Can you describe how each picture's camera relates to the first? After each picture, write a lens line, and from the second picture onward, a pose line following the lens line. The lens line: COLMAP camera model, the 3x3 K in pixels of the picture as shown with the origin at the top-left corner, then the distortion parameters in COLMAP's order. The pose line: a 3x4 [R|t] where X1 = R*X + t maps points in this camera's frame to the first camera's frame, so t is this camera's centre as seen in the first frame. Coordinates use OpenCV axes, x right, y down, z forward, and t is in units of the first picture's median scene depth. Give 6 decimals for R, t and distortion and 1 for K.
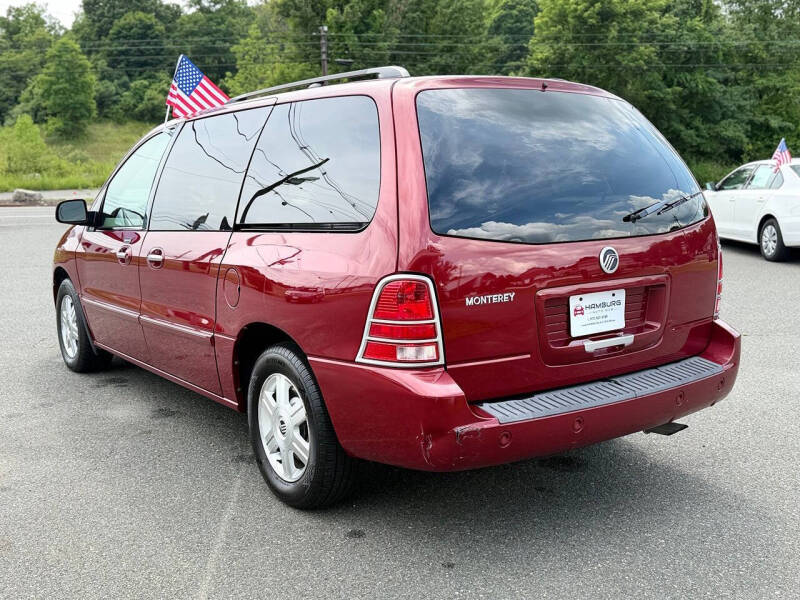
lens RADIAL K [[822.8, 0, 400.0], [0, 822.8, 300.0], [0, 0, 1]] dist [0.114809, -0.238203]
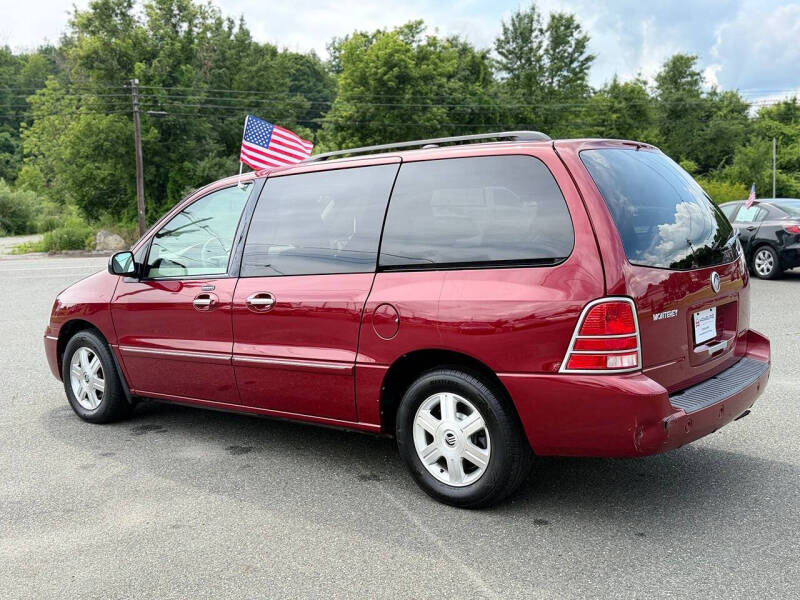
lens RADIAL K [[792.4, 0, 400.0], [0, 792.4, 300.0], [0, 0, 1]] dist [0.193737, -0.431138]
pose [[0.963932, -0.043796, 0.262521, -0.045965], [0.058194, 0.997183, -0.047323, 0.000818], [-0.259709, 0.060893, 0.963765, -0.005993]]
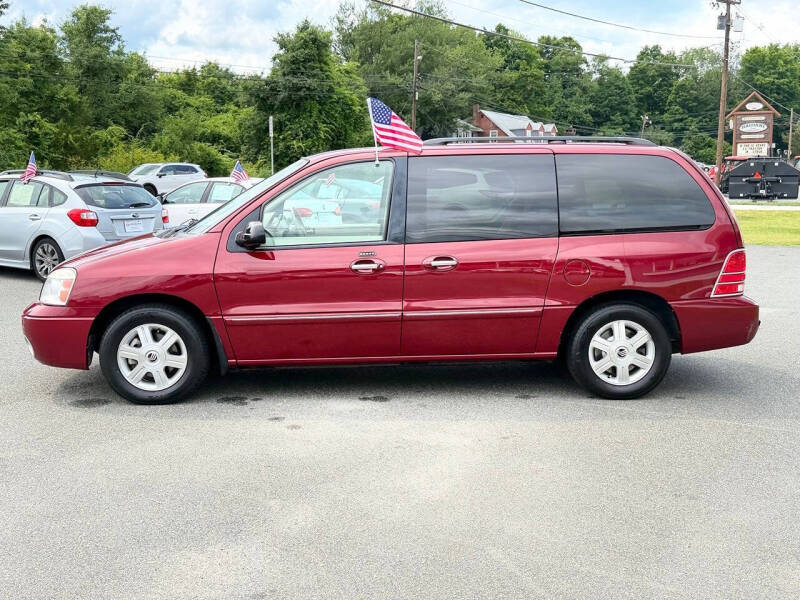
lens RADIAL K [[897.2, 0, 400.0], [0, 897.2, 300.0], [0, 0, 1]] dist [0.217829, -0.500706]
pose [[0.547815, -0.094740, 0.831218, -0.174427], [0.112625, 0.992874, 0.038940, -0.006554], [-0.828984, 0.072284, 0.554582, 0.033409]]
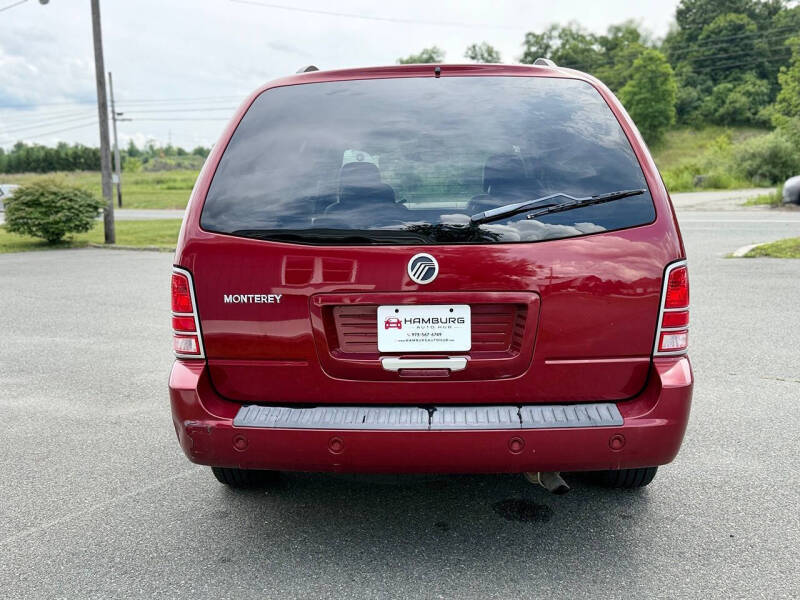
lens RADIAL K [[822.8, 0, 400.0], [0, 822.8, 300.0], [0, 0, 1]] dist [0.114809, -0.238203]
pose [[0.779136, 0.079569, -0.621784, 0.065413], [-0.084169, 0.996208, 0.022014, -0.002744], [0.621178, 0.035183, 0.782879, 0.026241]]
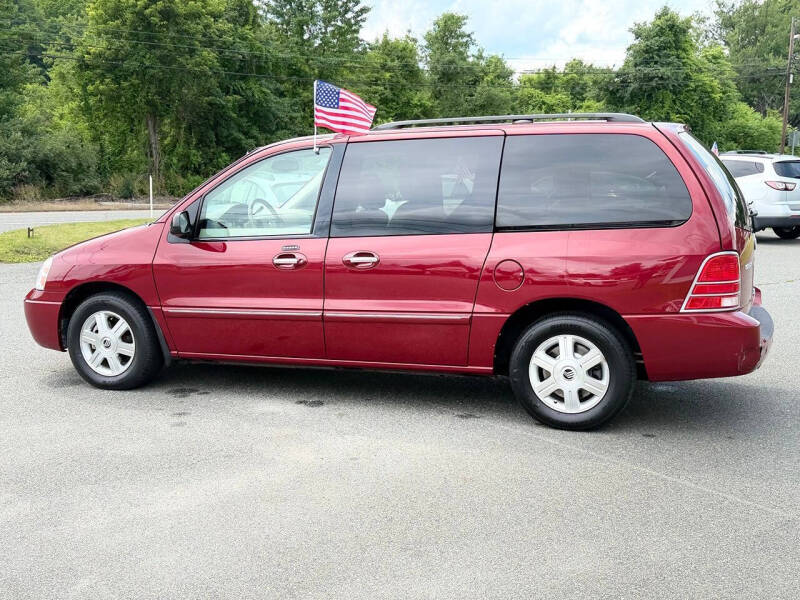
lens RADIAL K [[897.2, 0, 400.0], [0, 897.2, 300.0], [0, 0, 1]] dist [0.217829, -0.500706]
pose [[0.839255, -0.065023, 0.539837, -0.109106], [0.075876, 0.997115, 0.002141, 0.000749], [-0.538419, 0.039164, 0.841767, -0.010078]]
